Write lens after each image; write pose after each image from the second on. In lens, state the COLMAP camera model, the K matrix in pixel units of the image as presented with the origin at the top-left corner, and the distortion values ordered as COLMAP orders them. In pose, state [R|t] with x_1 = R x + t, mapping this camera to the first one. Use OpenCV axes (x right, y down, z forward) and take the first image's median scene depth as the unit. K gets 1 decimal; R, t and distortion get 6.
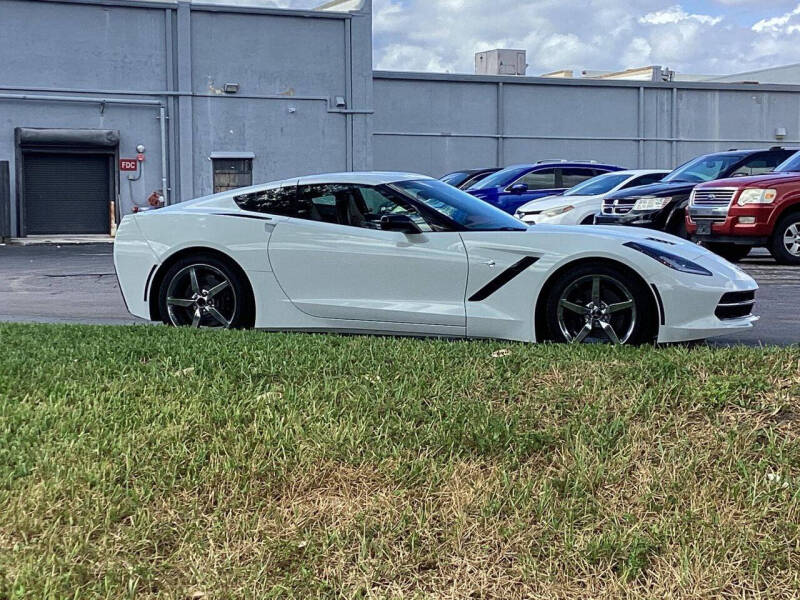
lens RADIAL K [[1479.0, 0, 400.0], [0, 1479.0, 300.0], [0, 0, 1]] dist [0.026540, 0.478623]
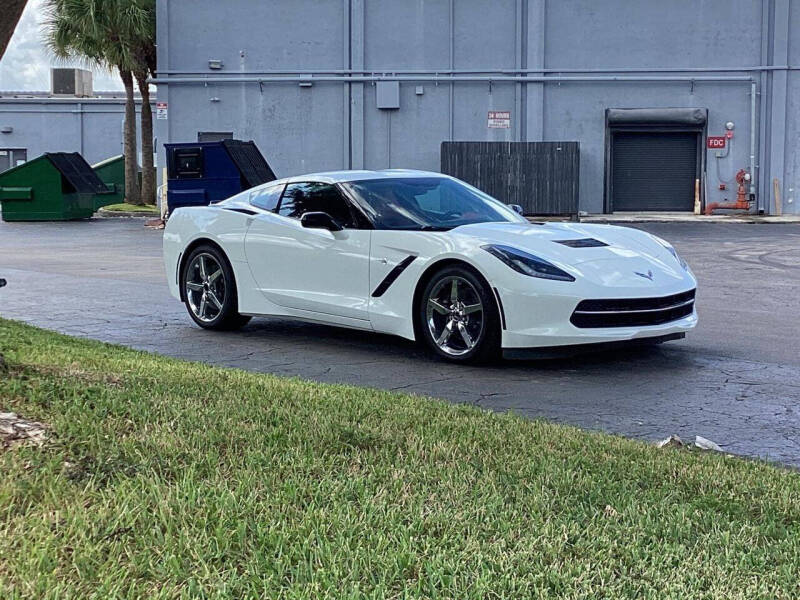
lens RADIAL K [[1479.0, 0, 400.0], [0, 1479.0, 300.0], [0, 0, 1]] dist [0.026540, 0.478623]
pose [[0.864018, 0.042845, -0.501634, 0.285751], [-0.033077, 0.999050, 0.028358, -0.013232], [0.502373, -0.007909, 0.864615, 0.057939]]
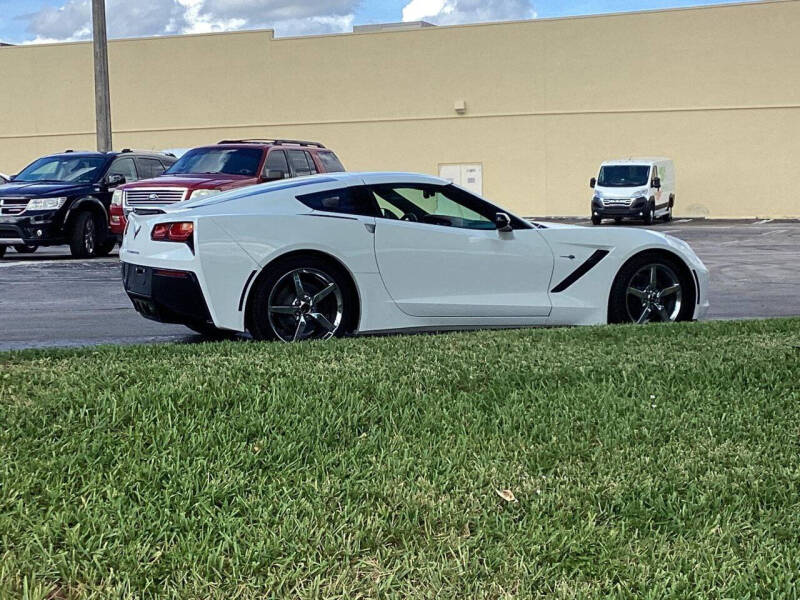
lens RADIAL K [[1479.0, 0, 400.0], [0, 1479.0, 300.0], [0, 0, 1]] dist [0.026540, 0.478623]
pose [[0.717964, -0.047602, 0.694450, -0.386529], [0.047832, 0.998675, 0.019004, -0.009737], [-0.694434, 0.019573, 0.719290, 0.146561]]
